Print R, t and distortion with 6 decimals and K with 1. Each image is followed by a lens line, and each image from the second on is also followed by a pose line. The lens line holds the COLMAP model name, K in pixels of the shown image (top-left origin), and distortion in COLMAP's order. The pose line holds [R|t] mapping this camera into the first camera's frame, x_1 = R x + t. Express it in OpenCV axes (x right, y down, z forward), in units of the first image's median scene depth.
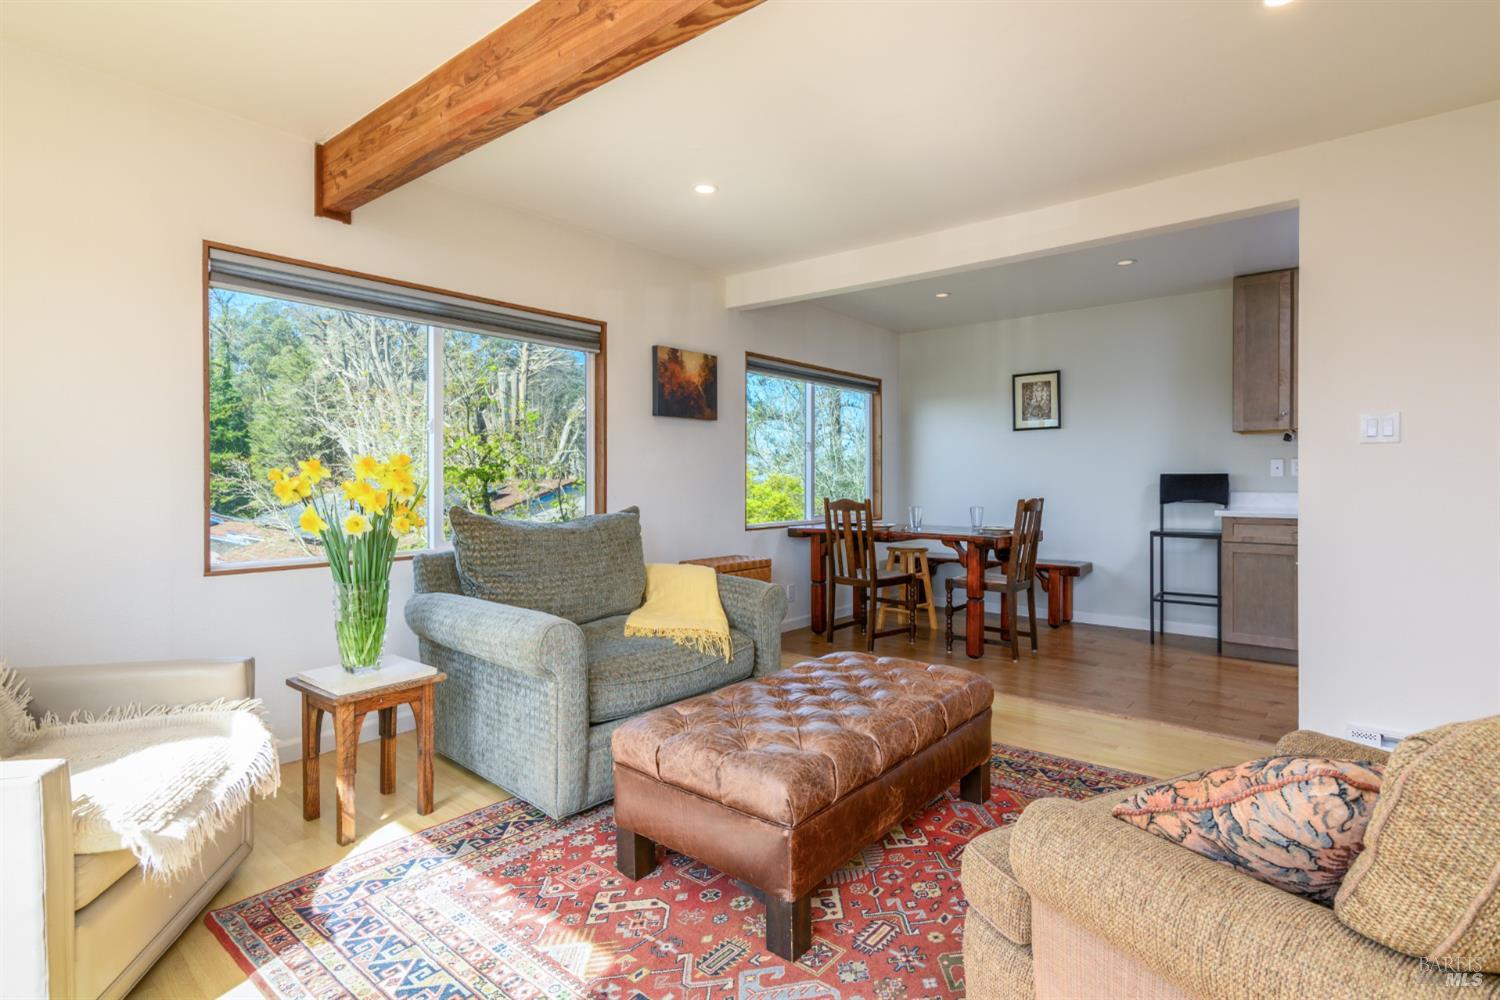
lens RADIAL K [[749.9, 0, 746.0], [0, 749.9, 482.1], [0, 0, 1]] dist [0.003183, 0.000252]
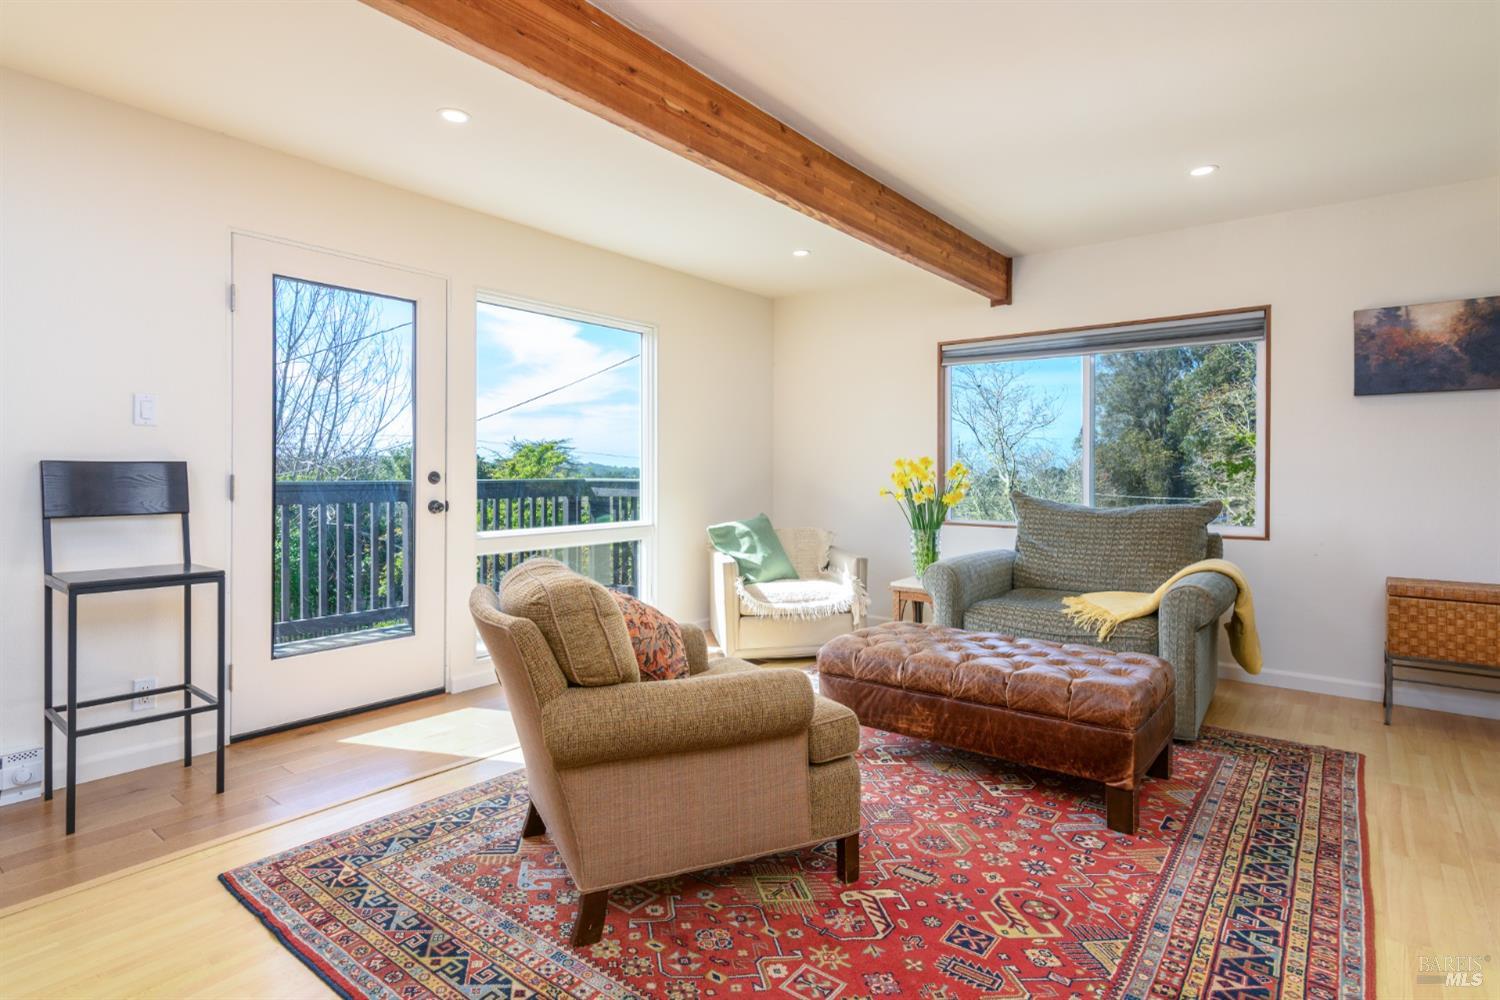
lens RADIAL K [[749.9, 0, 746.0], [0, 749.9, 482.1], [0, 0, 1]] dist [0.003183, 0.000252]
pose [[0.018908, 0.015362, -0.999703, 8.018901], [-0.002372, 0.999880, 0.015320, -0.049003], [0.999818, 0.002082, 0.018942, 3.544080]]
